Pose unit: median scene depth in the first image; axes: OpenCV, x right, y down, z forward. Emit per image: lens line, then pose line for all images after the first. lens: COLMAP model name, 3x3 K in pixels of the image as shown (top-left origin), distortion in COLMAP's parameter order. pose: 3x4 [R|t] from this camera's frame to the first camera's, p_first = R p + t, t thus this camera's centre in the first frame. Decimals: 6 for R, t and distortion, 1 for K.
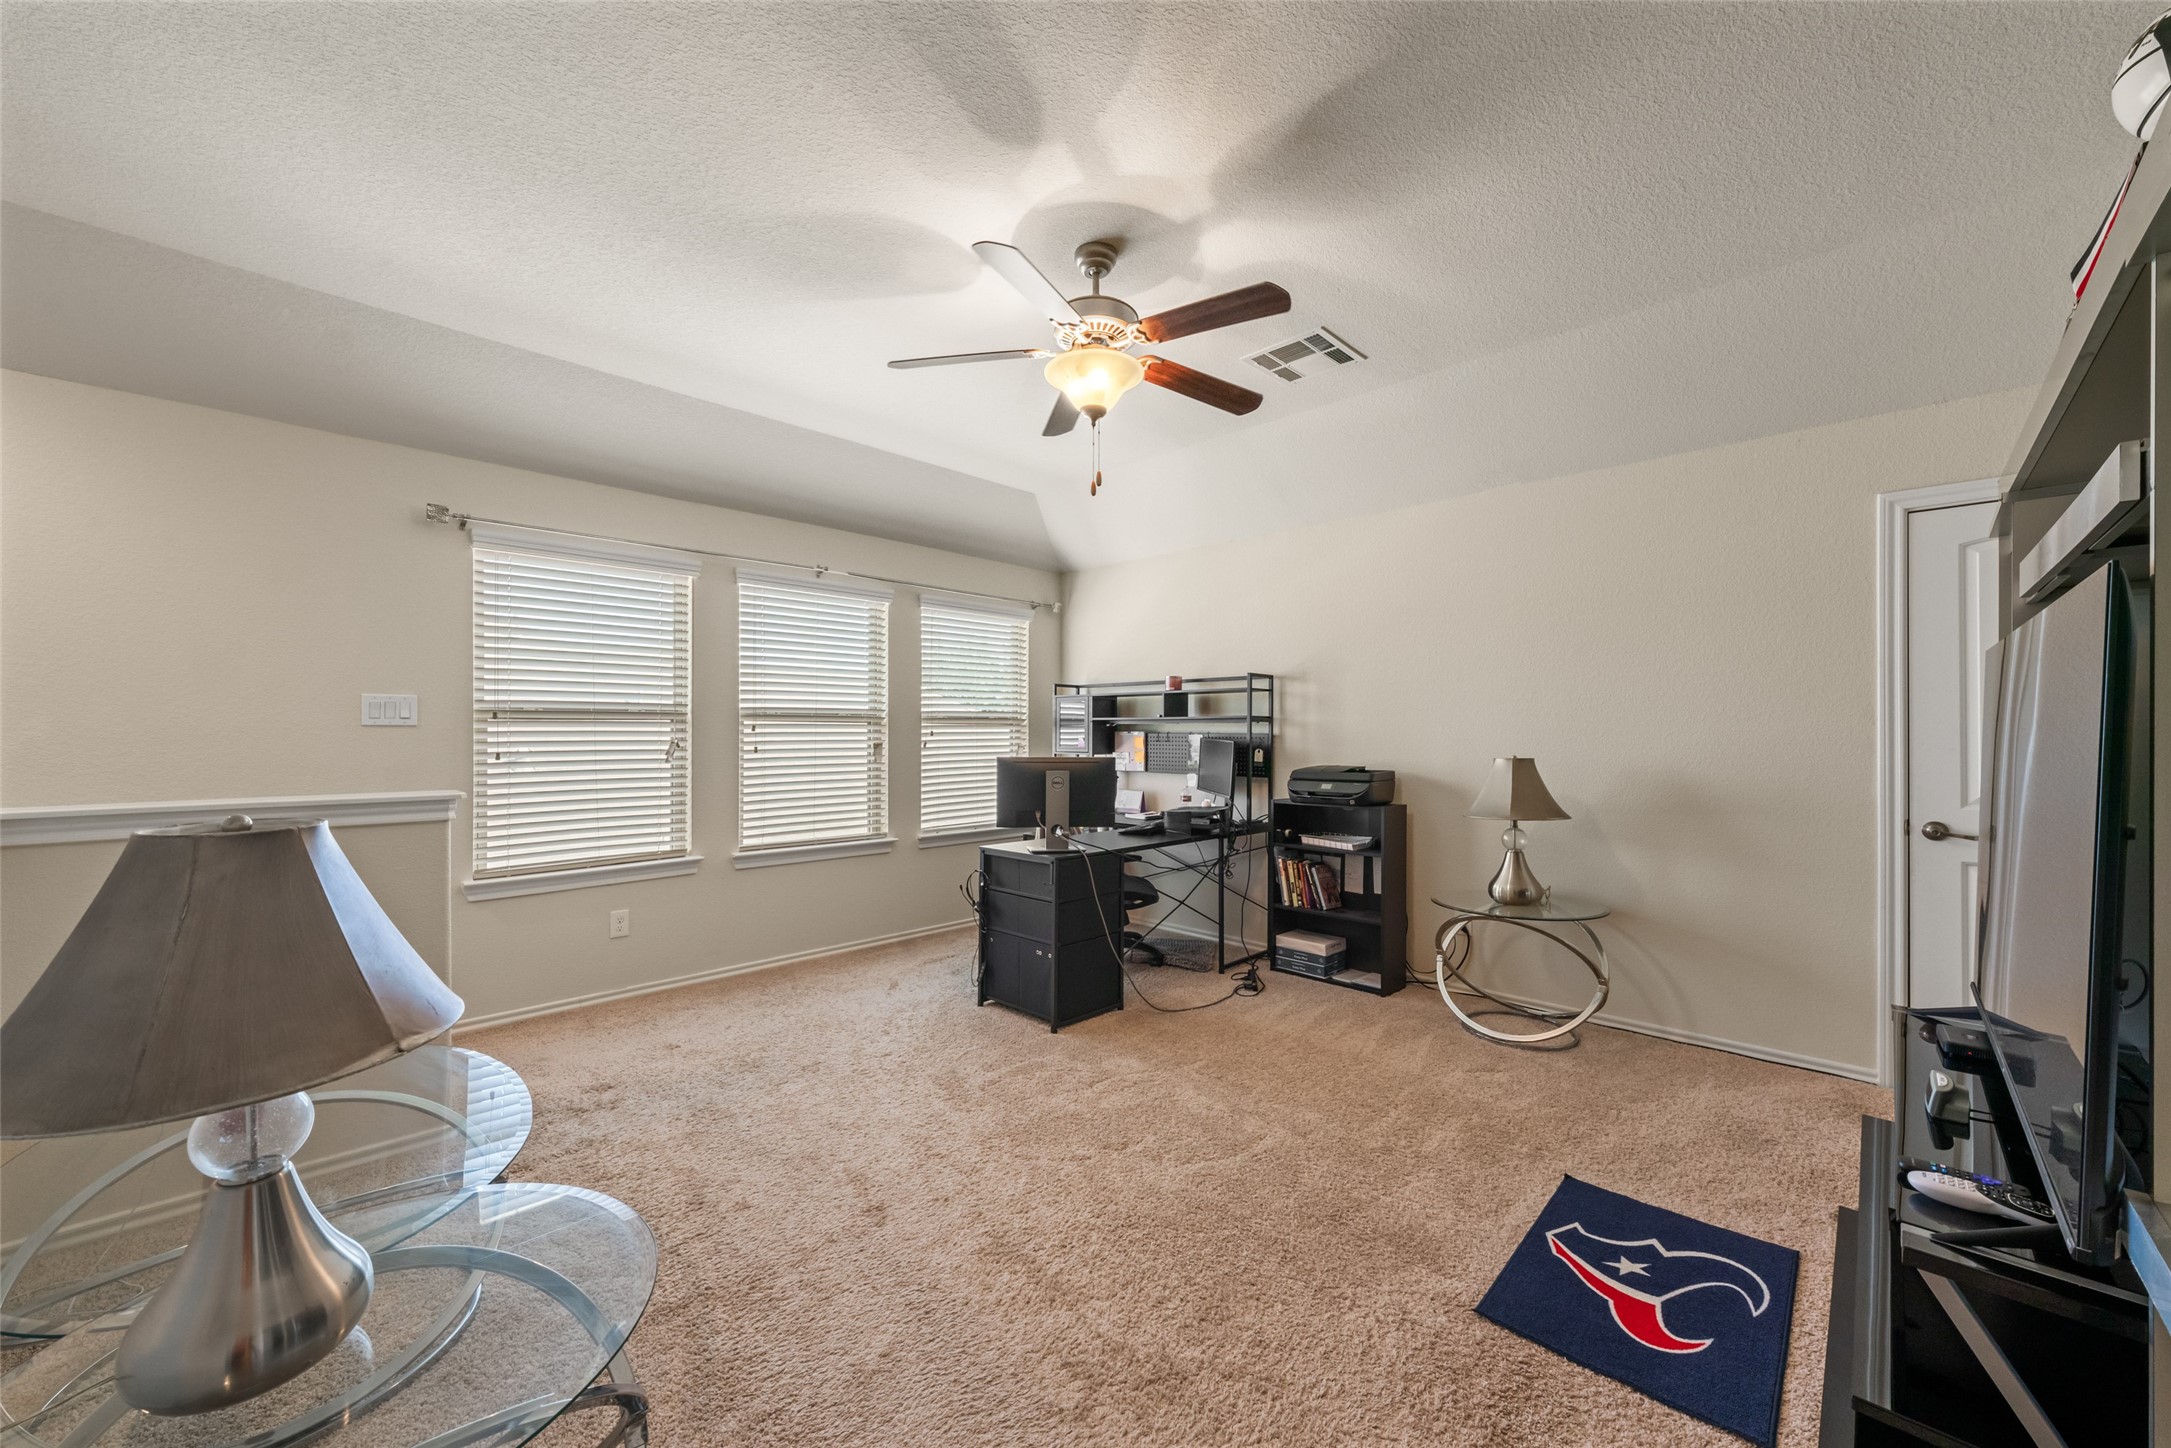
lens RADIAL K [[835.5, 0, 1074.7], [0, 835.5, 733.9], [0, 0, 1]] dist [-0.001474, -0.000031]
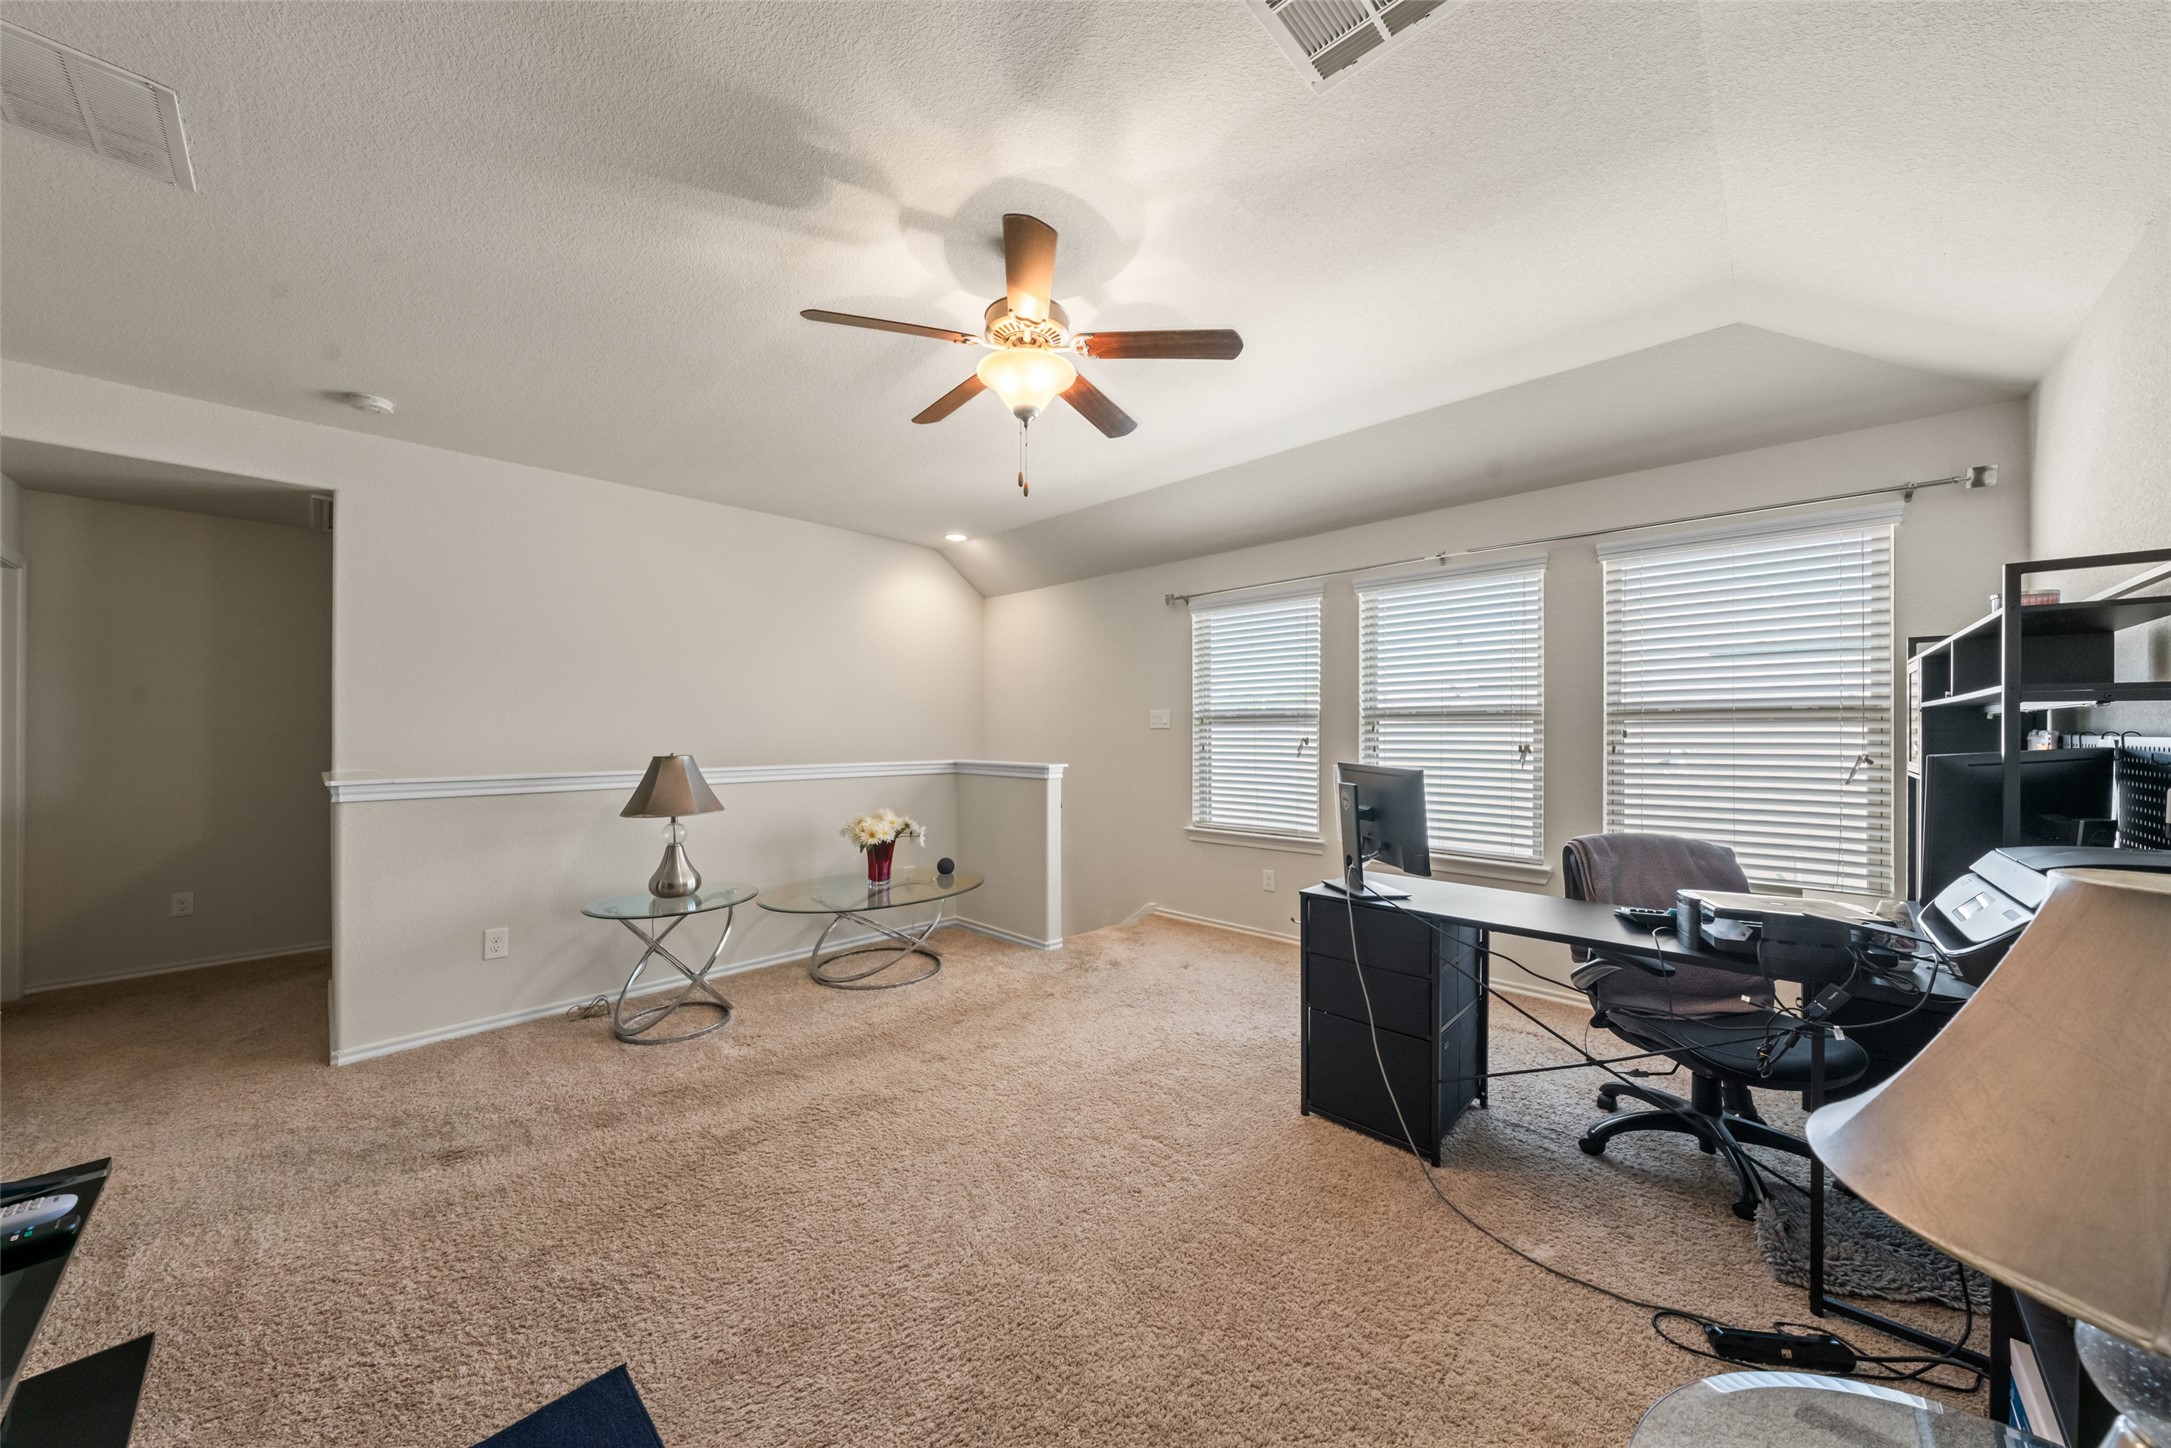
lens RADIAL K [[740.9, 0, 1072.9], [0, 740.9, 731.2], [0, 0, 1]] dist [0.002721, -0.000007]
pose [[0.004867, -0.001292, -0.999987, 0.578985], [-0.002992, 0.999995, -0.001307, -0.001379], [0.999984, 0.002999, 0.004863, 0.663418]]
